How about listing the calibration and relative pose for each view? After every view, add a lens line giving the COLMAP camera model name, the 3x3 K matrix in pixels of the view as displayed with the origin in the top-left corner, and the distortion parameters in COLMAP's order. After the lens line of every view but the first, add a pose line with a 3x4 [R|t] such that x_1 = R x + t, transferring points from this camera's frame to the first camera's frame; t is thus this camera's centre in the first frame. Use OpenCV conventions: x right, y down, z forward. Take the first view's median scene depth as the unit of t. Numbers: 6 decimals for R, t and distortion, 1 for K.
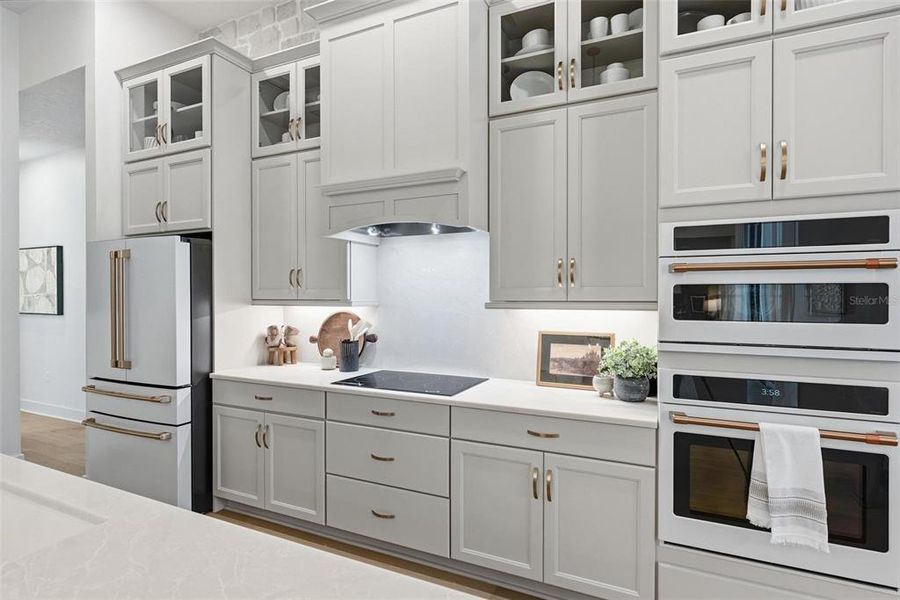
lens RADIAL K [[444.5, 0, 453.5], [0, 444.5, 297.0], [0, 0, 1]] dist [-0.006973, 0.002710]
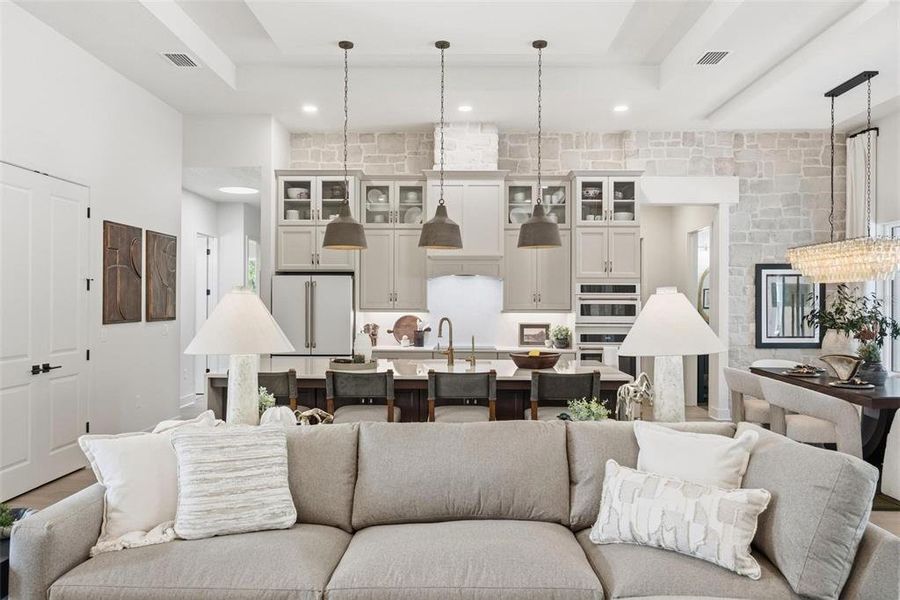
lens RADIAL K [[647.1, 0, 433.9], [0, 647.1, 306.5], [0, 0, 1]] dist [-0.002663, -0.000234]
pose [[0.922600, 0.000179, 0.385758, -1.546925], [-0.002396, 0.999983, 0.005265, -0.023800], [-0.385750, -0.005782, 0.922585, -1.950721]]
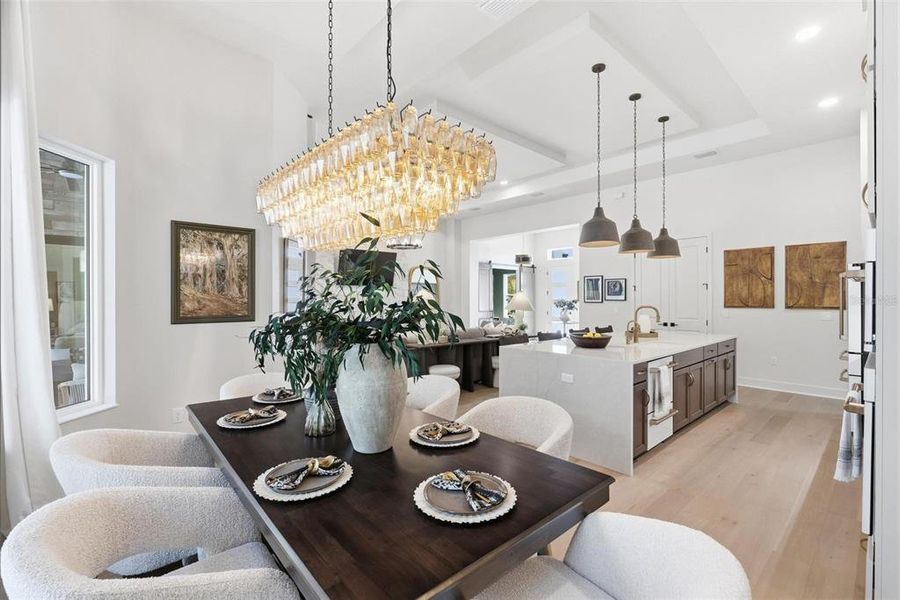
lens RADIAL K [[387.1, 0, 465.5], [0, 387.1, 302.3], [0, 0, 1]] dist [-0.016251, -0.000188]
pose [[-0.364510, 0.006842, -0.931174, 1.464341], [-0.003136, 0.999958, 0.008575, 0.006916], [0.931194, 0.006045, -0.364474, 0.164326]]
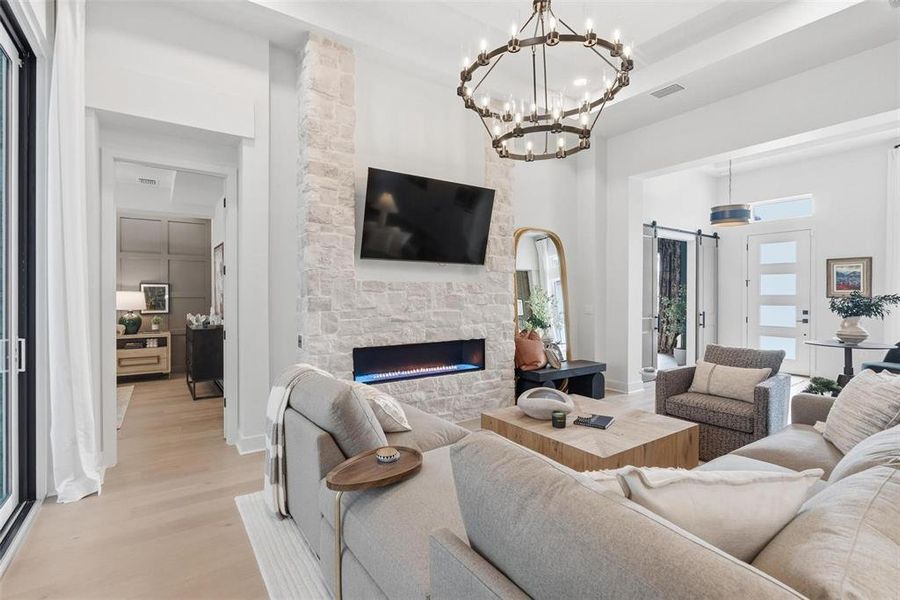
lens RADIAL K [[434.4, 0, 456.4], [0, 434.4, 300.5], [0, 0, 1]] dist [0.004973, -0.002520]
pose [[-0.500509, 0.008981, -0.865685, -0.119233], [-0.003472, 0.999917, 0.012381, 0.019250], [0.865724, 0.009202, -0.500436, -1.080168]]
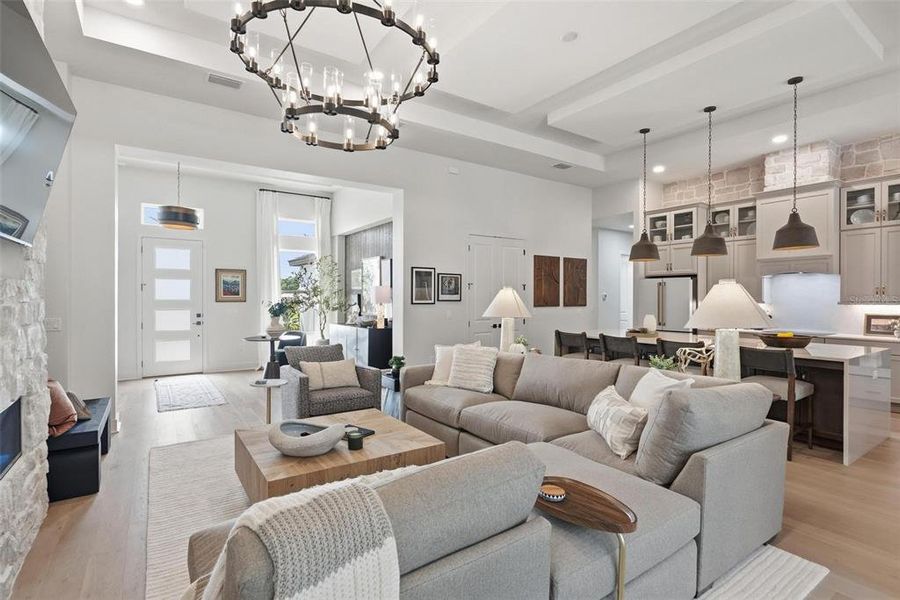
lens RADIAL K [[434.4, 0, 452.9], [0, 434.4, 300.3], [0, 0, 1]] dist [0.004973, -0.002520]
pose [[0.856948, 0.004456, -0.515383, -0.550148], [-0.002168, 0.999985, 0.005041, -0.005266], [0.515398, -0.003203, 0.856945, -2.369096]]
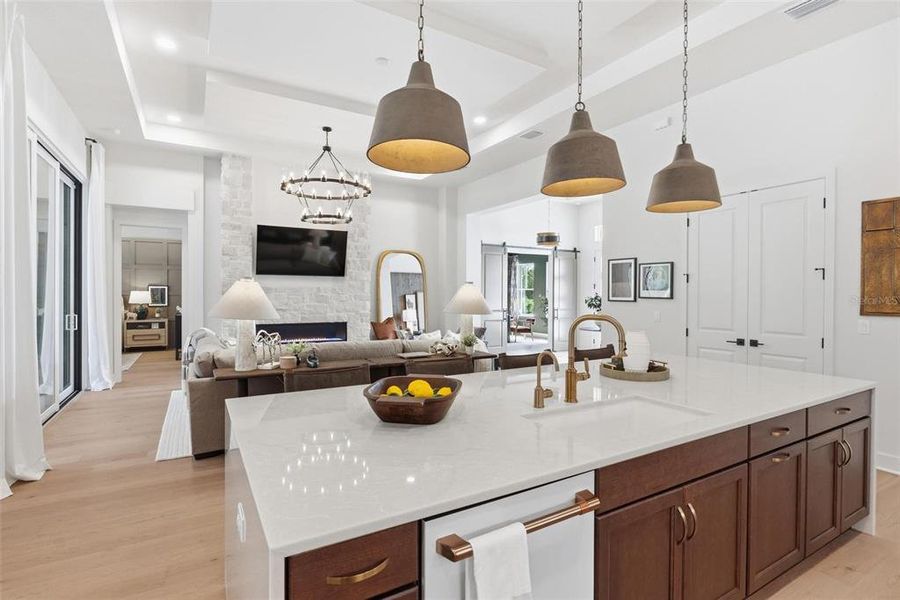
lens RADIAL K [[434.4, 0, 457.3], [0, 434.4, 299.5], [0, 0, 1]] dist [0.004973, -0.002520]
pose [[-0.546932, 0.007450, -0.837144, 0.347134], [-0.008625, 0.999857, 0.014533, -0.004025], [0.837132, 0.015169, -0.546790, 0.525815]]
